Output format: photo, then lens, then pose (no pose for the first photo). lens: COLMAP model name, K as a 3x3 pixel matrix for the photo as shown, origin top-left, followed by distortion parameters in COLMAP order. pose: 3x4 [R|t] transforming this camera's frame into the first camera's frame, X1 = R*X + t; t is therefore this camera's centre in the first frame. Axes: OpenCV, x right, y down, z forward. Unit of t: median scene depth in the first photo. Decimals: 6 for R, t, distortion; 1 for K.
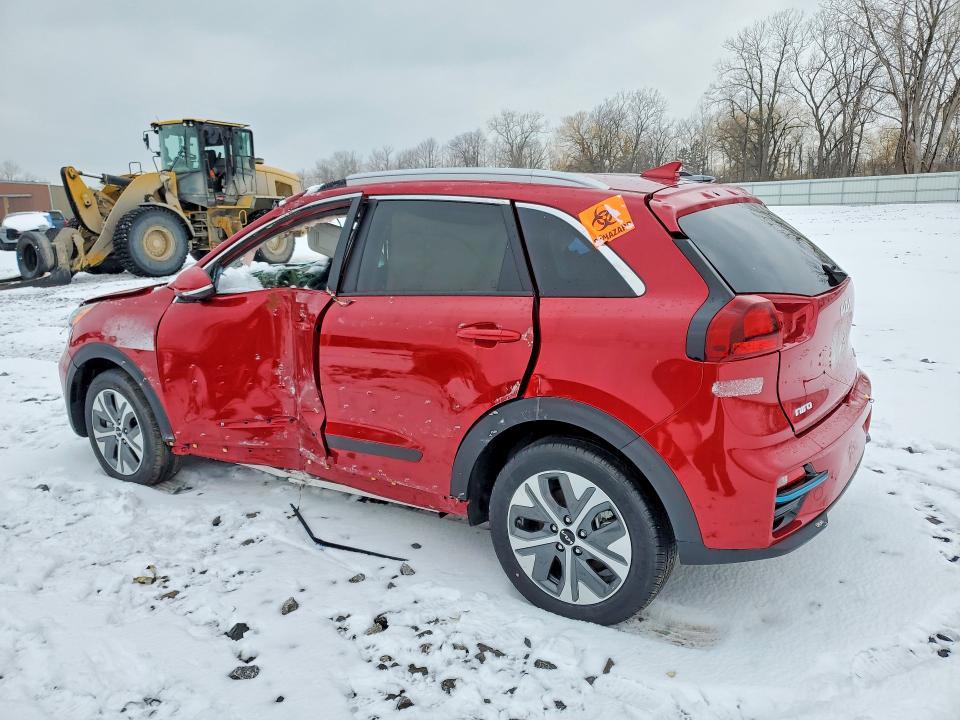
lens RADIAL K [[714.6, 0, 480.0], [0, 714.6, 360.0], [0, 0, 1]] dist [0.007512, -0.005809]
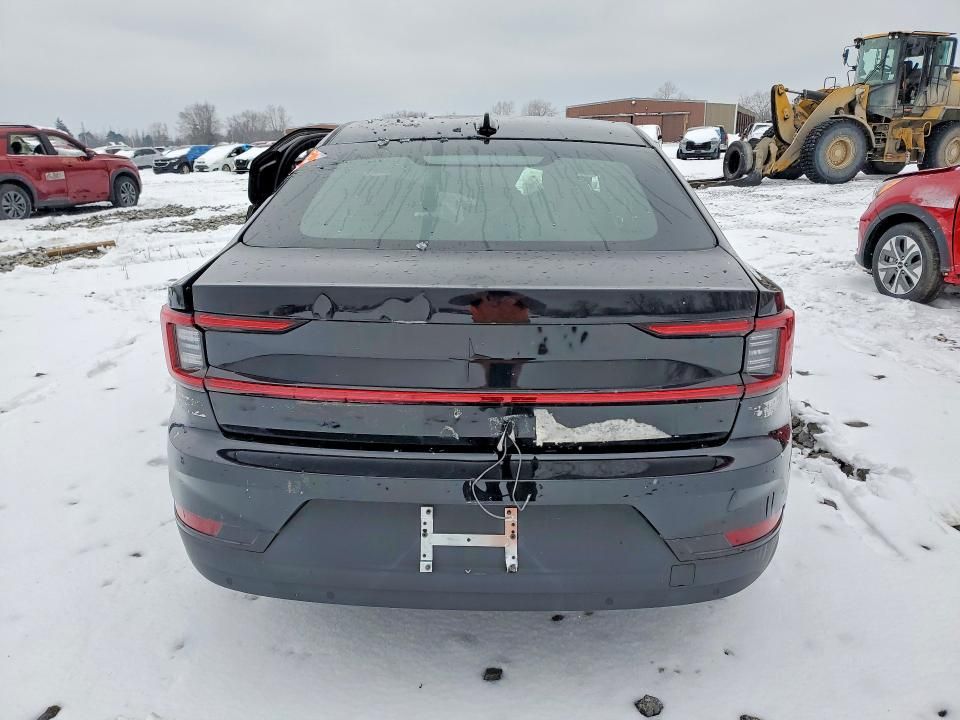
lens RADIAL K [[714.6, 0, 480.0], [0, 714.6, 360.0], [0, 0, 1]] dist [0.007512, -0.005809]
pose [[0.697559, 0.218165, -0.682507, -0.012510], [-0.142713, 0.975738, 0.166037, 0.043651], [0.702172, -0.018418, 0.711770, -0.178008]]
